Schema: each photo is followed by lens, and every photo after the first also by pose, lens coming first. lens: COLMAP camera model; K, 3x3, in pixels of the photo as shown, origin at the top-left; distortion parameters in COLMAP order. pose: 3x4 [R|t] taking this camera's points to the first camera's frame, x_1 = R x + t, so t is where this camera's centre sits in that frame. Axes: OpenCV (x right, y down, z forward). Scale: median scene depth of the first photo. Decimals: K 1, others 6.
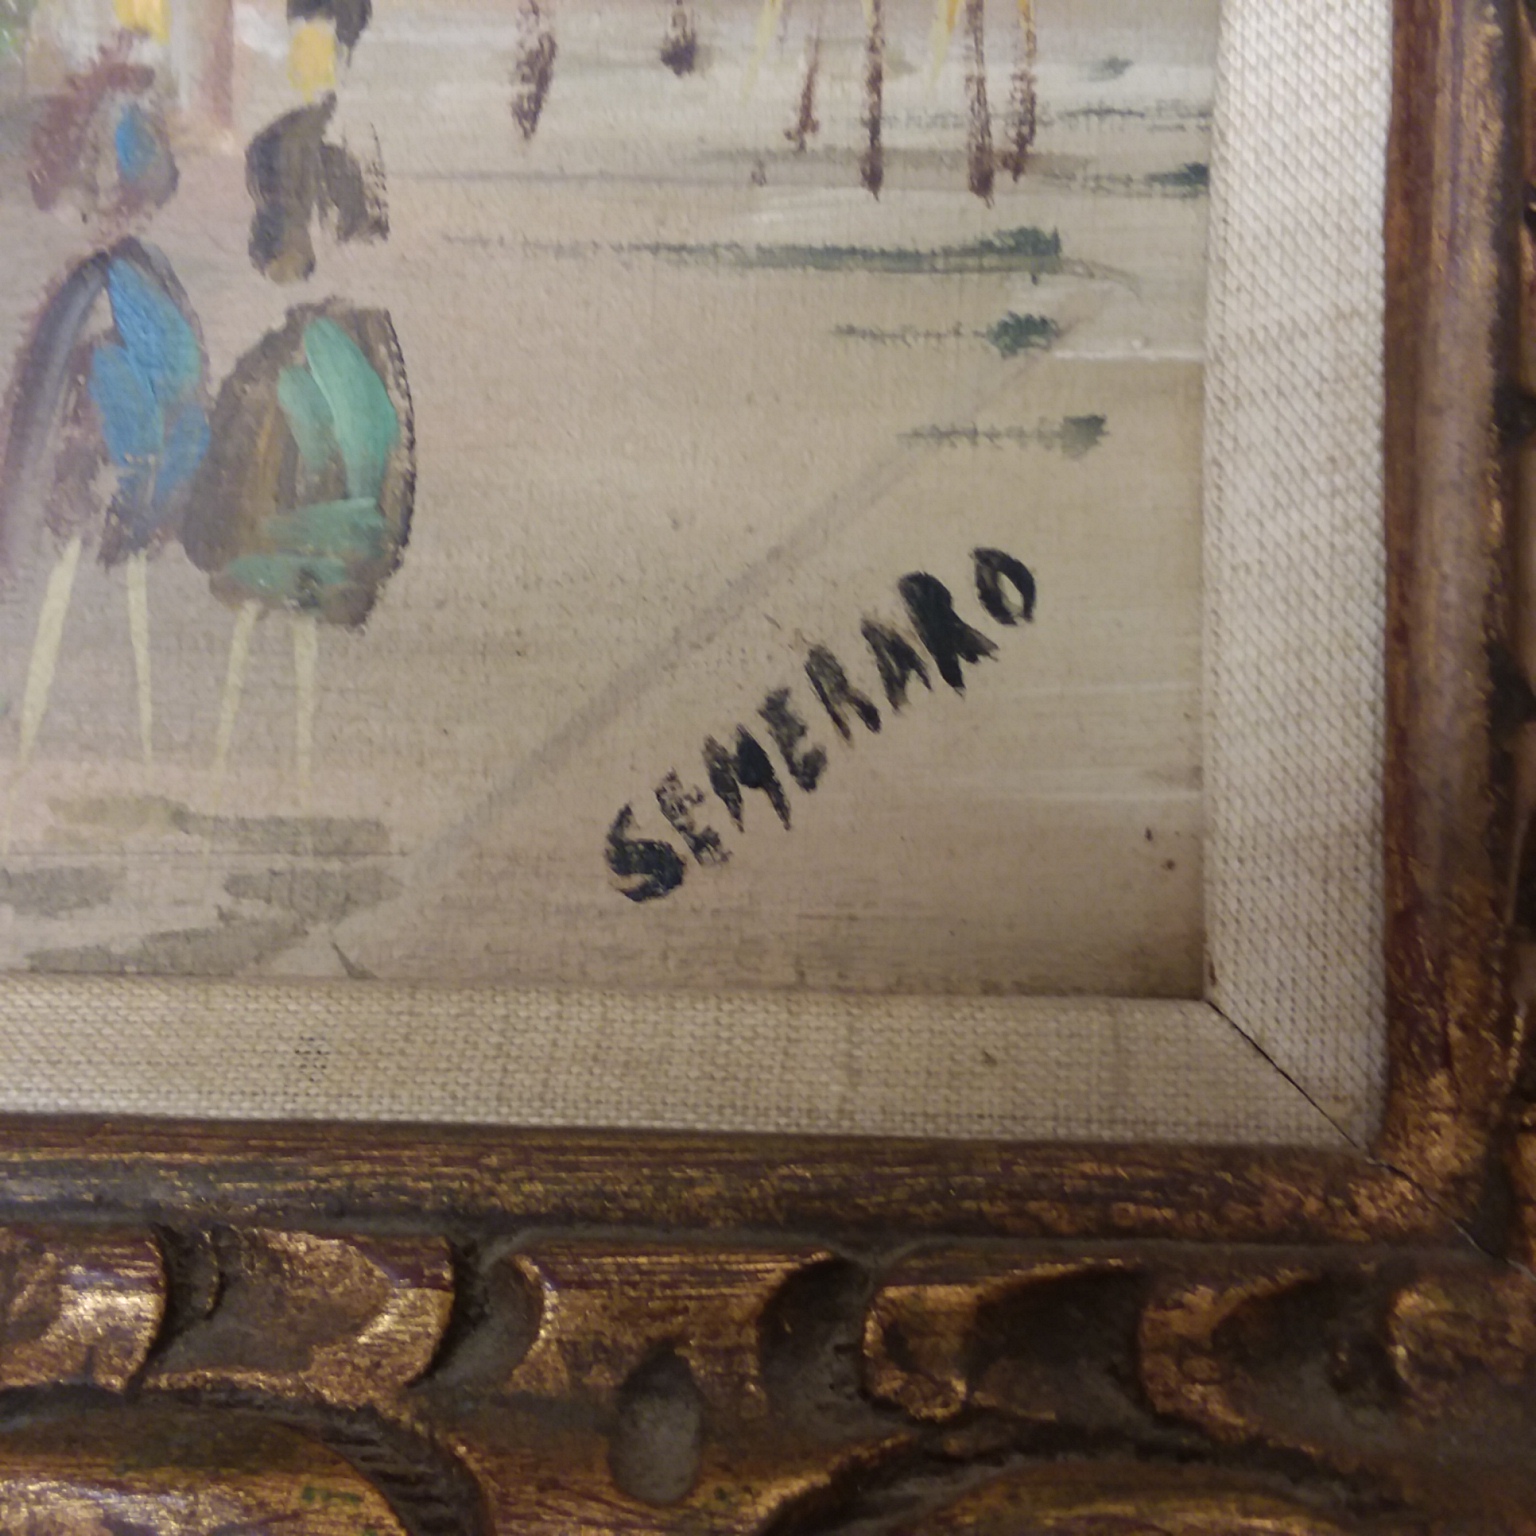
lens RADIAL K [[2002.9, 0, 814.0], [0, 2002.9, 735.7], [0, 0, 1]] dist [0.036493, -0.034631]
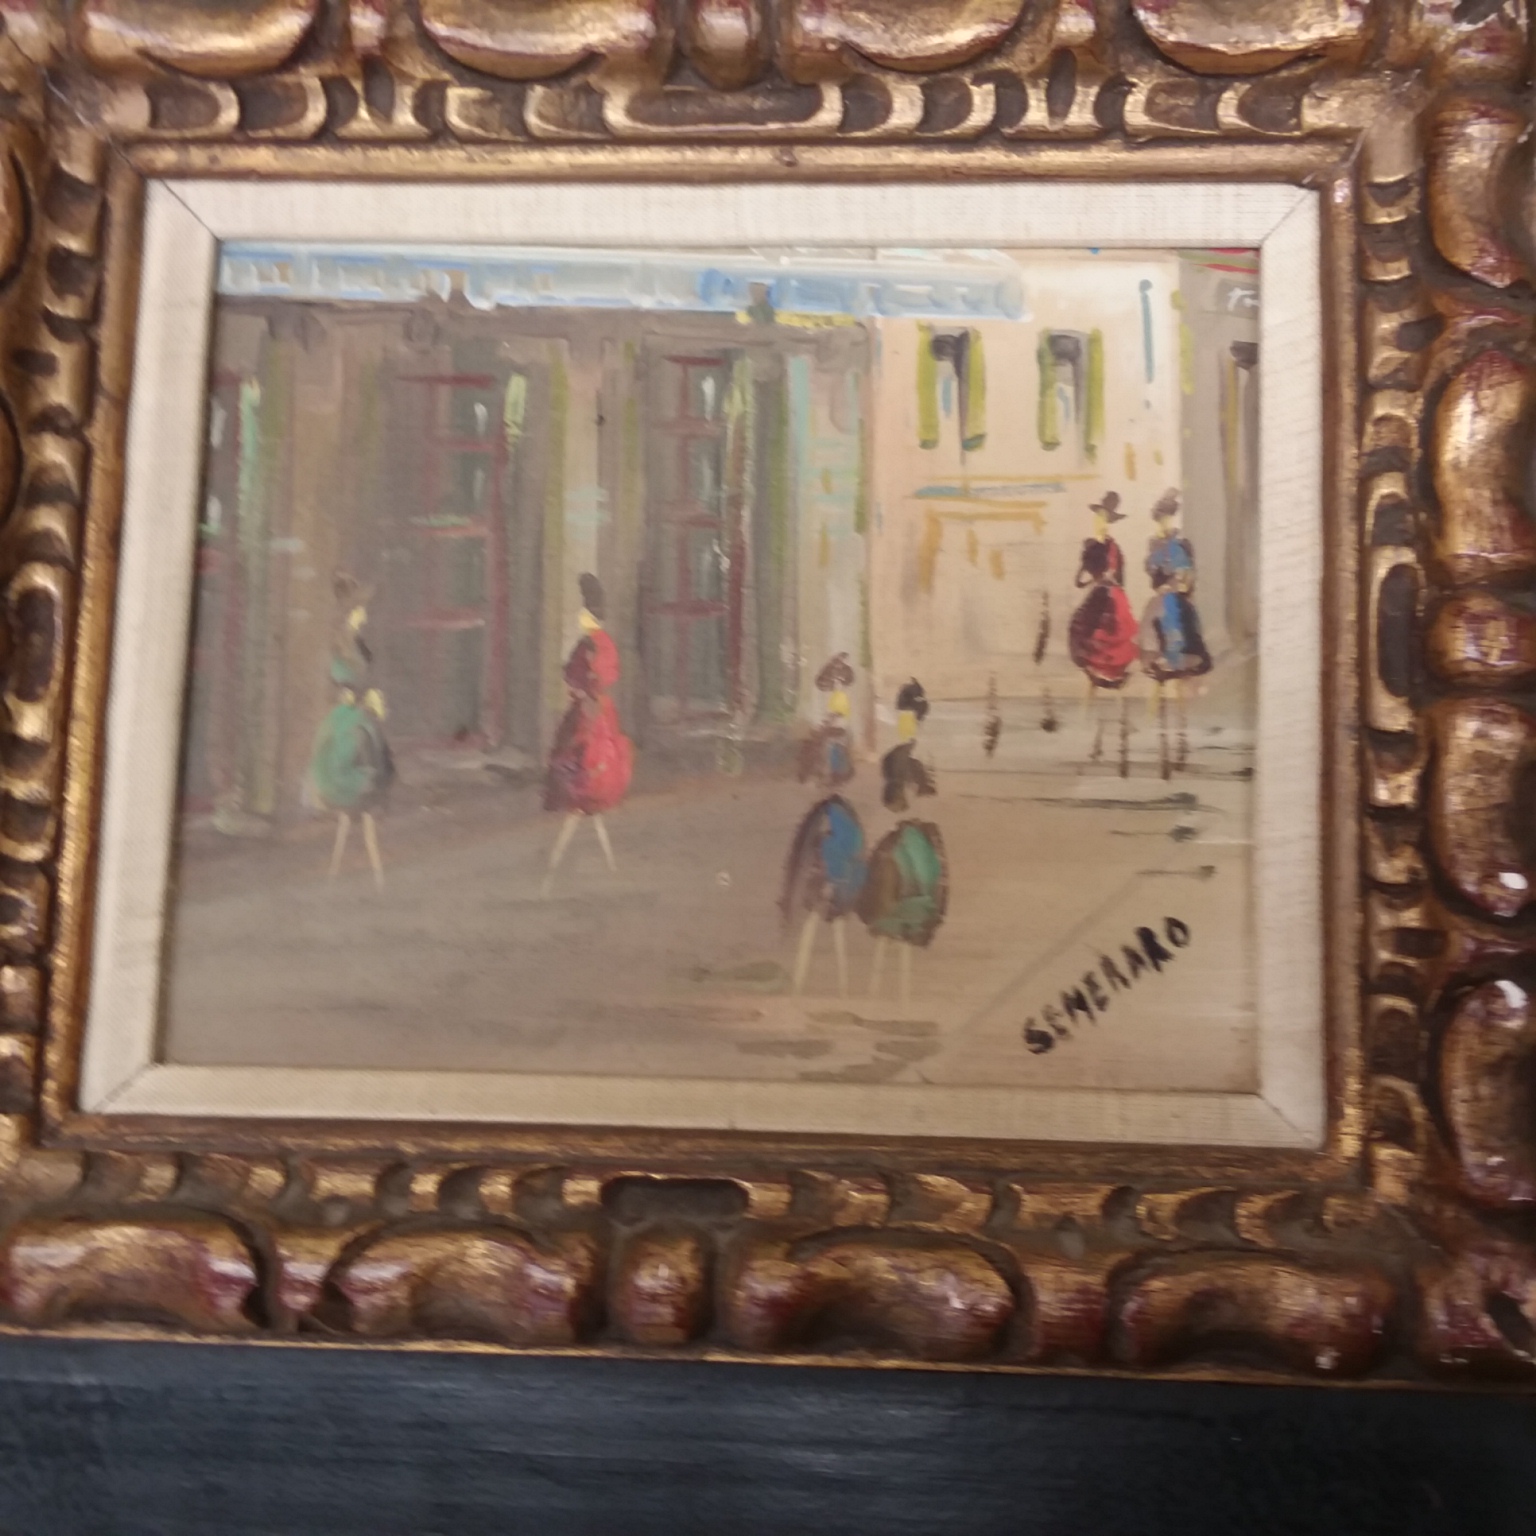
lens RADIAL K [[2002.9, 0, 814.0], [0, 2002.9, 735.7], [0, 0, 1]] dist [0.036493, -0.034631]
pose [[0.999909, 0.001945, -0.013331, -0.336161], [-0.002834, 0.997751, -0.066974, -0.151092], [0.013171, 0.067006, 0.997666, -1.589650]]
